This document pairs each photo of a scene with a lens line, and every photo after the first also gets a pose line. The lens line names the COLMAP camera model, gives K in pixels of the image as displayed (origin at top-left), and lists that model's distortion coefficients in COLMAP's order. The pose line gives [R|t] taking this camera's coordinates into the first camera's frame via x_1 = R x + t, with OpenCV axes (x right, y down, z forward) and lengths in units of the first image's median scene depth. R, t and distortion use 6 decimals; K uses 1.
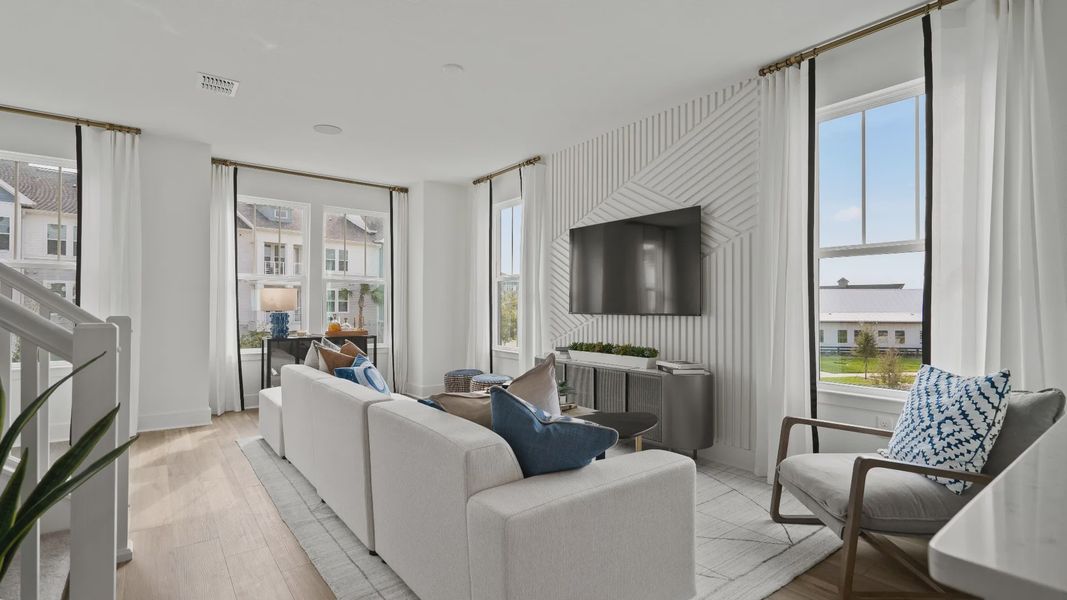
lens RADIAL K [[488.7, 0, 524.3], [0, 488.7, 298.4], [0, 0, 1]] dist [-0.011117, -0.000157]
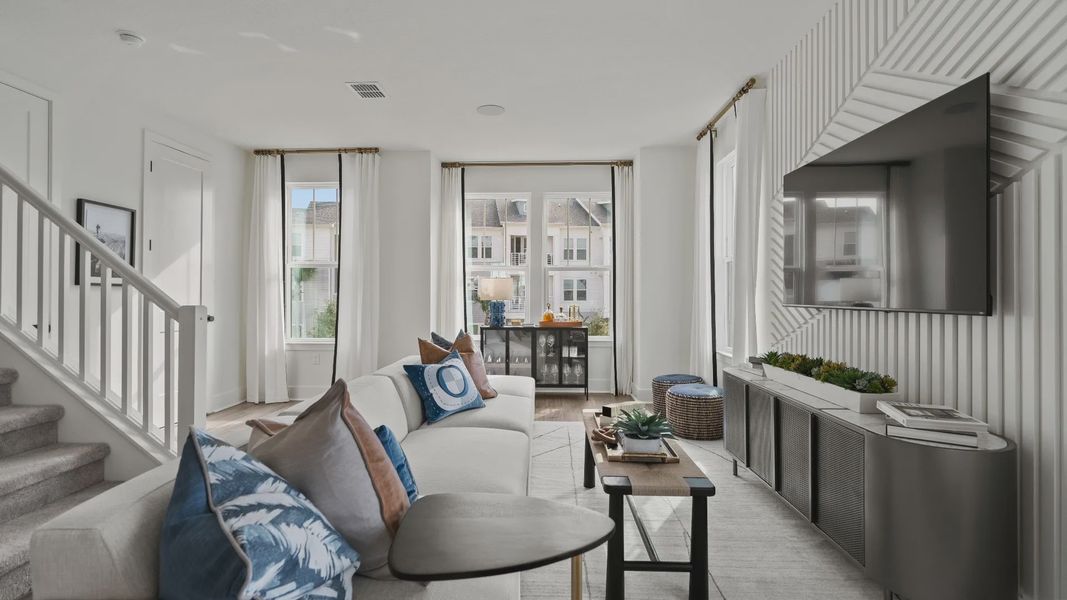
lens RADIAL K [[487.2, 0, 532.6], [0, 487.2, 287.7], [0, 0, 1]] dist [-0.001944, 0.000281]
pose [[0.769016, -0.011835, -0.639120, 0.253524], [0.012450, 0.999916, -0.003536, 0.005036], [0.639109, -0.005238, 0.769099, 0.298250]]
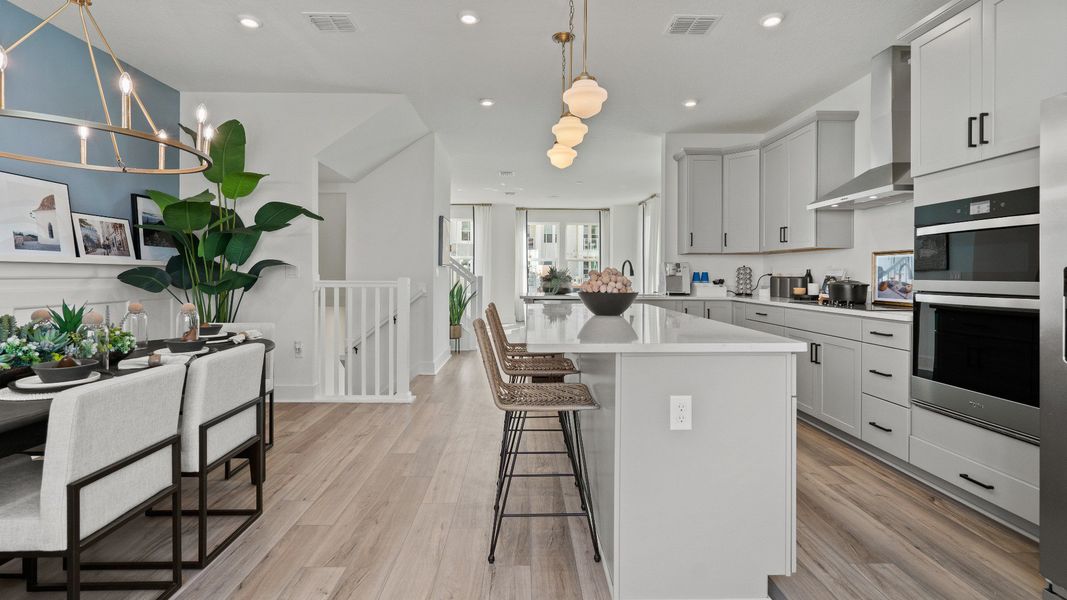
lens RADIAL K [[492.2, 0, 529.8], [0, 492.2, 275.5], [0, 0, 1]] dist [-0.000688, 0.000530]
pose [[0.802404, 0.005735, -0.596754, 0.866185], [0.006008, 0.999826, 0.017686, -0.014858], [0.596752, -0.017777, 0.802229, -0.908141]]
